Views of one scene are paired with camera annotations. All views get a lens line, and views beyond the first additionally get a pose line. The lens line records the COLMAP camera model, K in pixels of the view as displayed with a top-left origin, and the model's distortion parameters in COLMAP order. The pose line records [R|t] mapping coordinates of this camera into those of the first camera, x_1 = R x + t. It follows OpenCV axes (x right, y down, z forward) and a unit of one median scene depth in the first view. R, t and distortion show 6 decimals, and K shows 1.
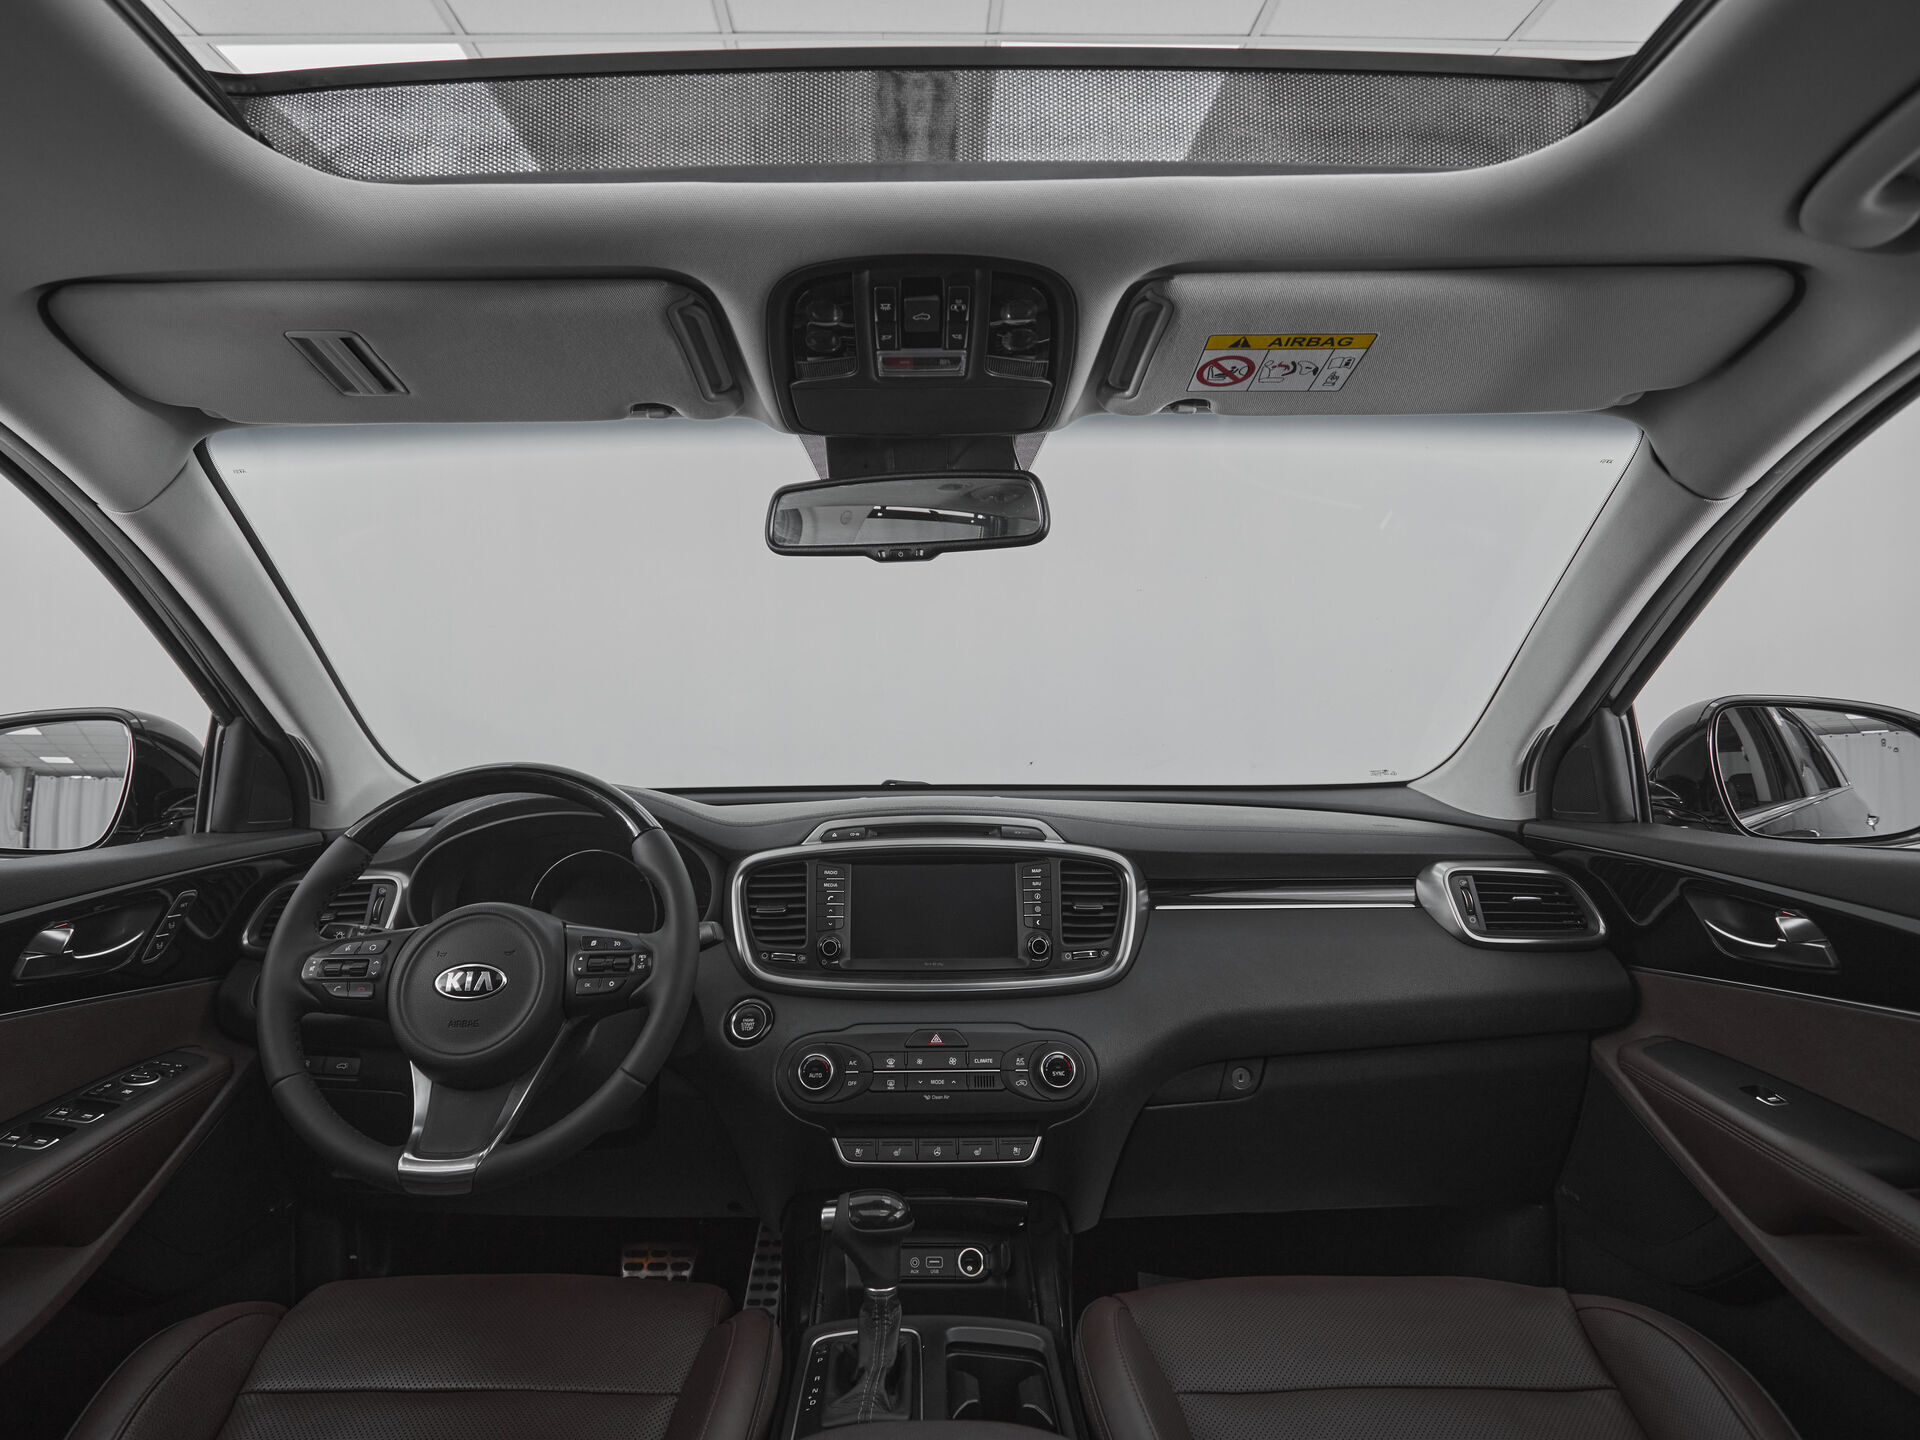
lens RADIAL K [[1020.5, 0, 912.5], [0, 1020.5, 725.5], [0, 0, 1]] dist [0.000057, -0.000654]
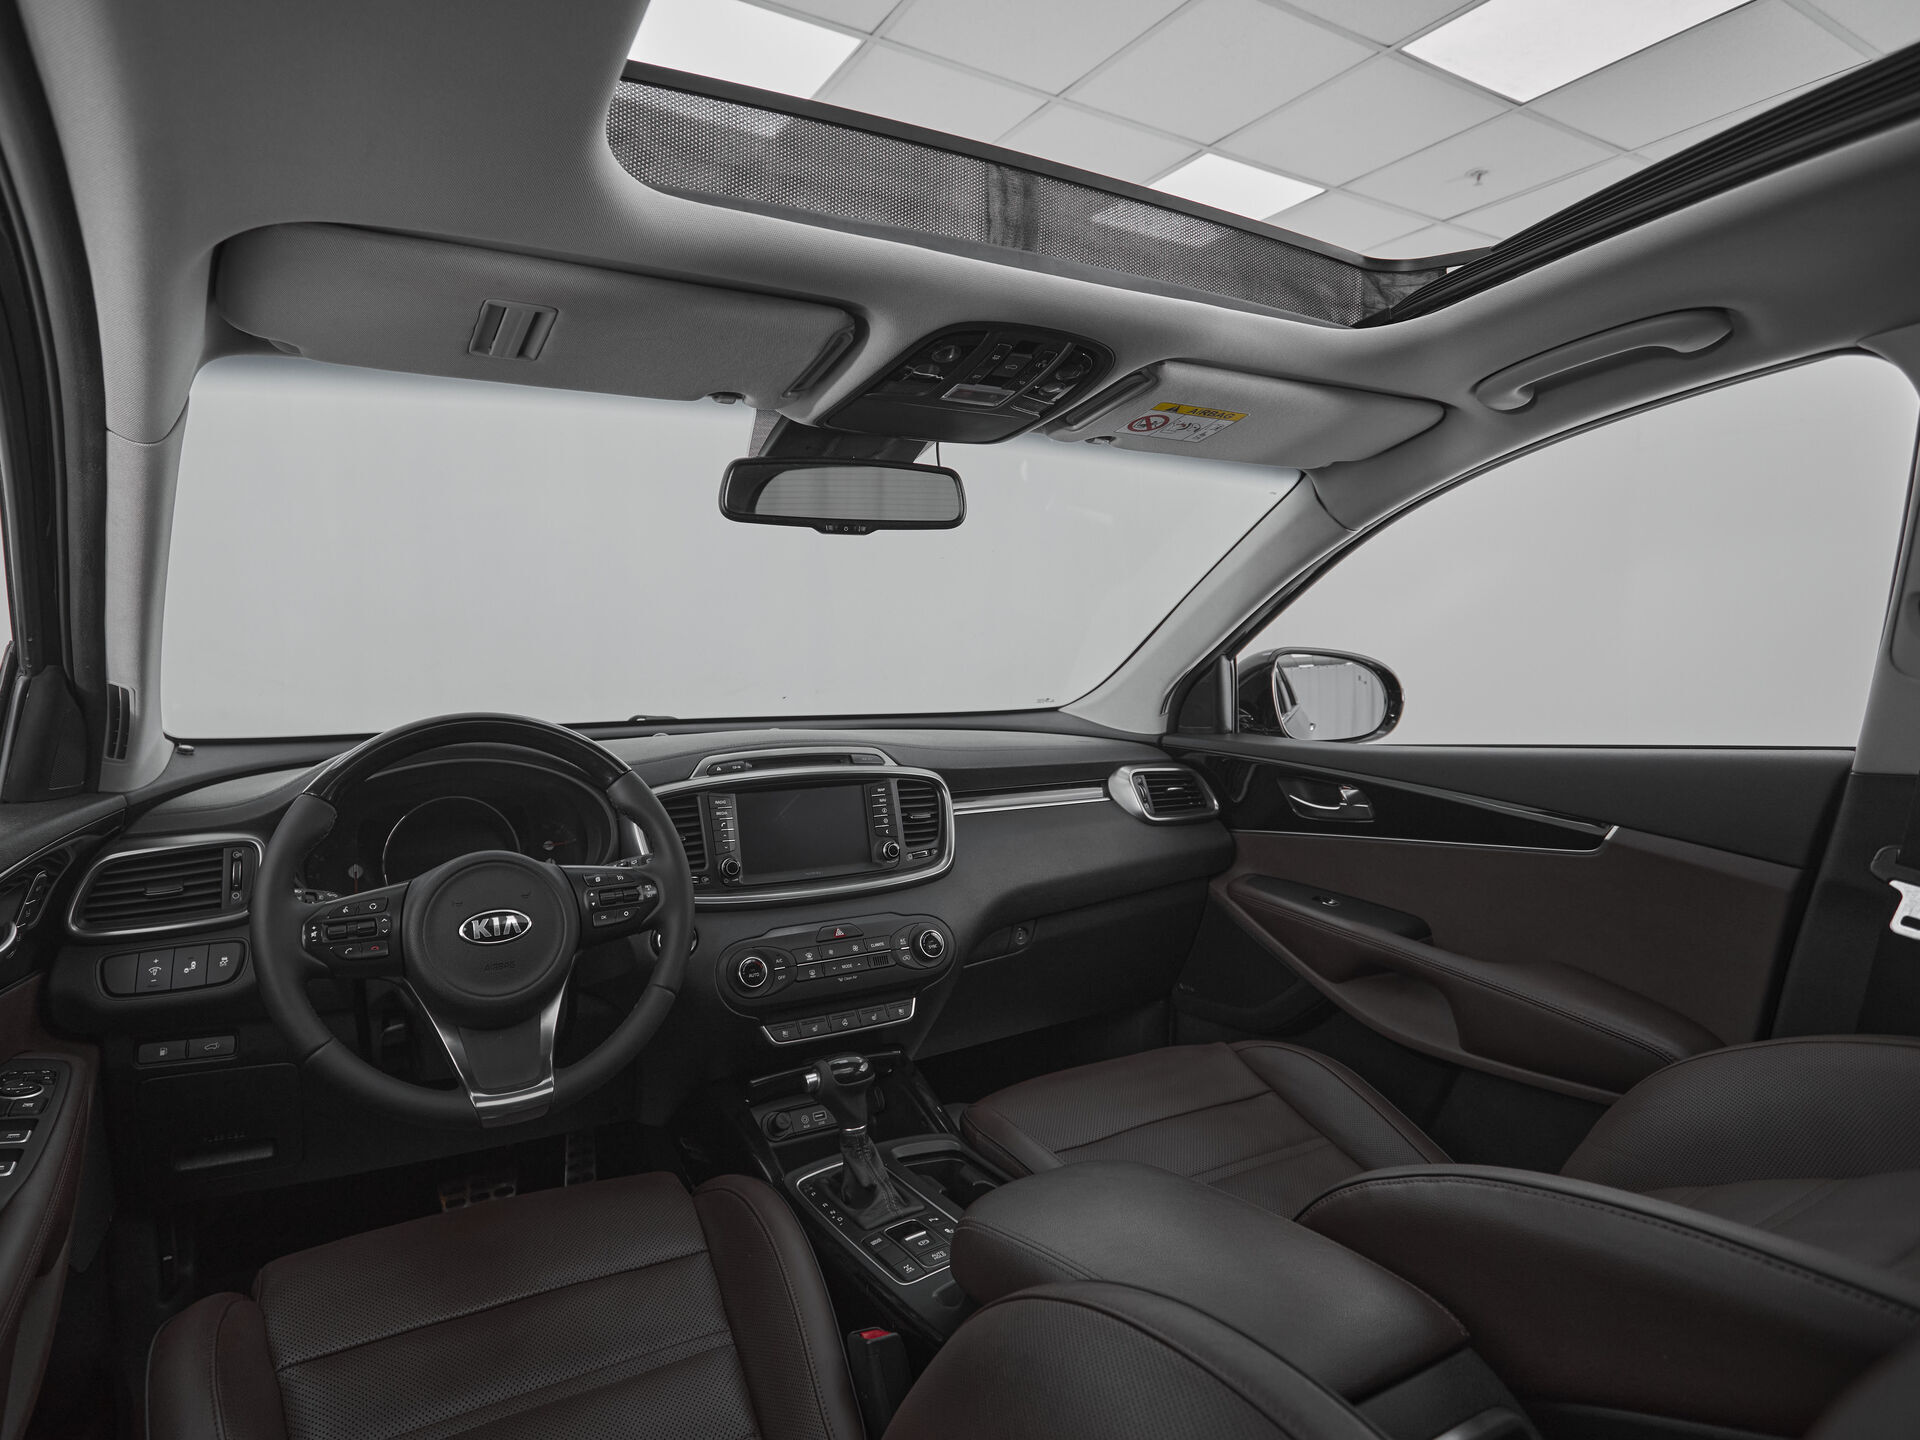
lens RADIAL K [[1020.1, 0, 843.5], [0, 1020.1, 726.2], [0, 0, 1]] dist [-0.000006, 0.000390]
pose [[0.890692, -0.031338, 0.453527, -0.501625], [-0.003571, 0.997108, 0.075911, -0.026905], [-0.454594, -0.069233, 0.888004, -0.055034]]
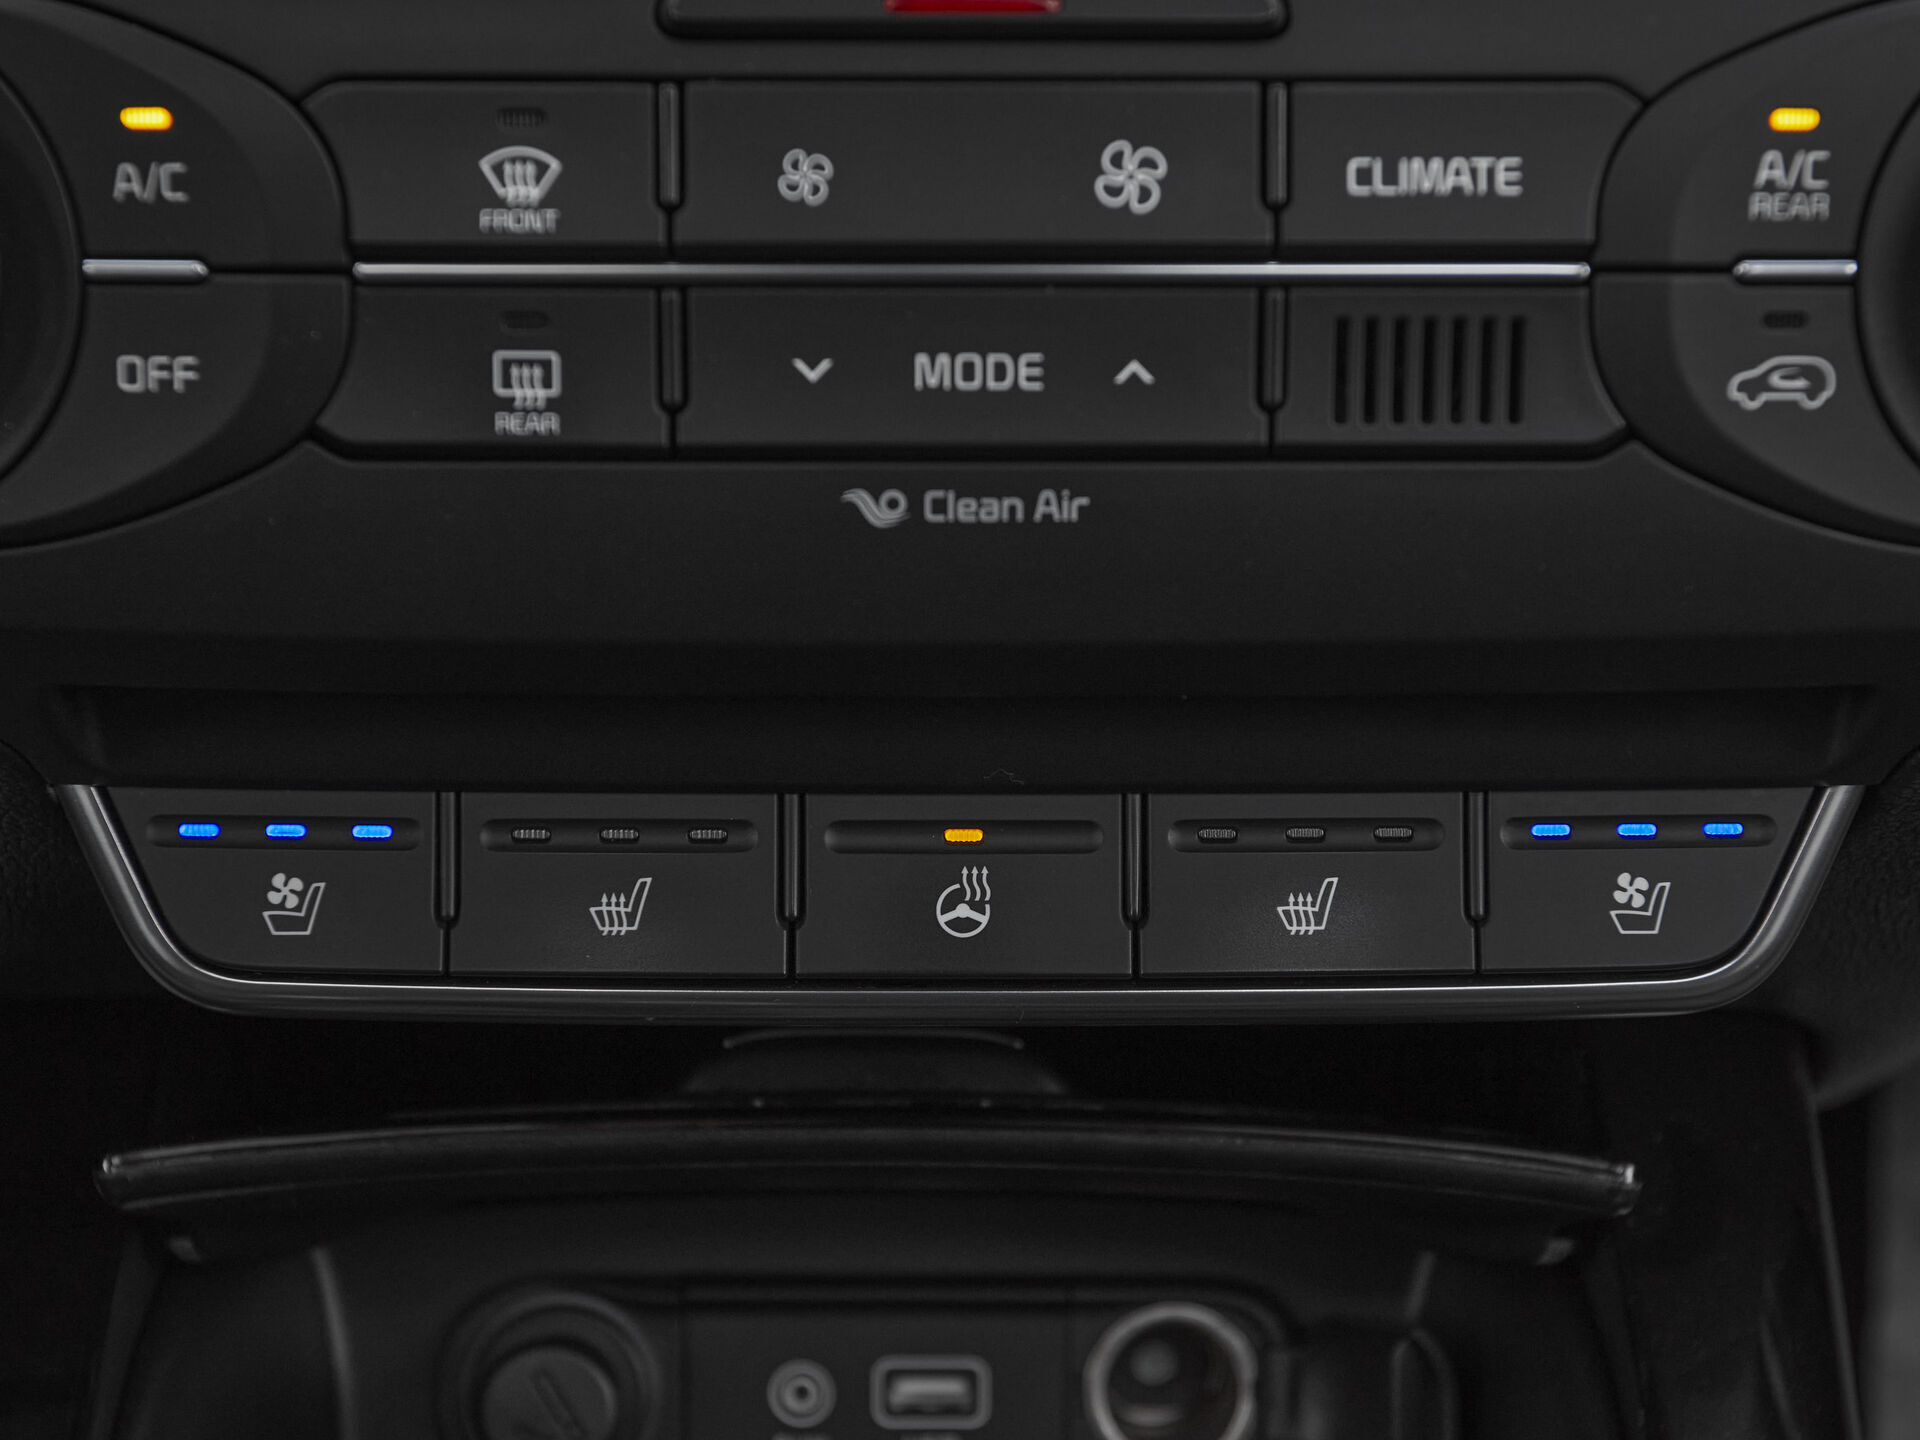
lens RADIAL K [[3152.1, 0, 946.0], [0, 3152.1, 834.8], [0, 0, 1]] dist [0.001043, 0.140642]
pose [[0.999697, 0.003453, 0.024377, 0.013064], [-0.016704, 0.822507, 0.568509, 0.198535], [-0.018087, -0.568744, 0.822316, 0.683768]]
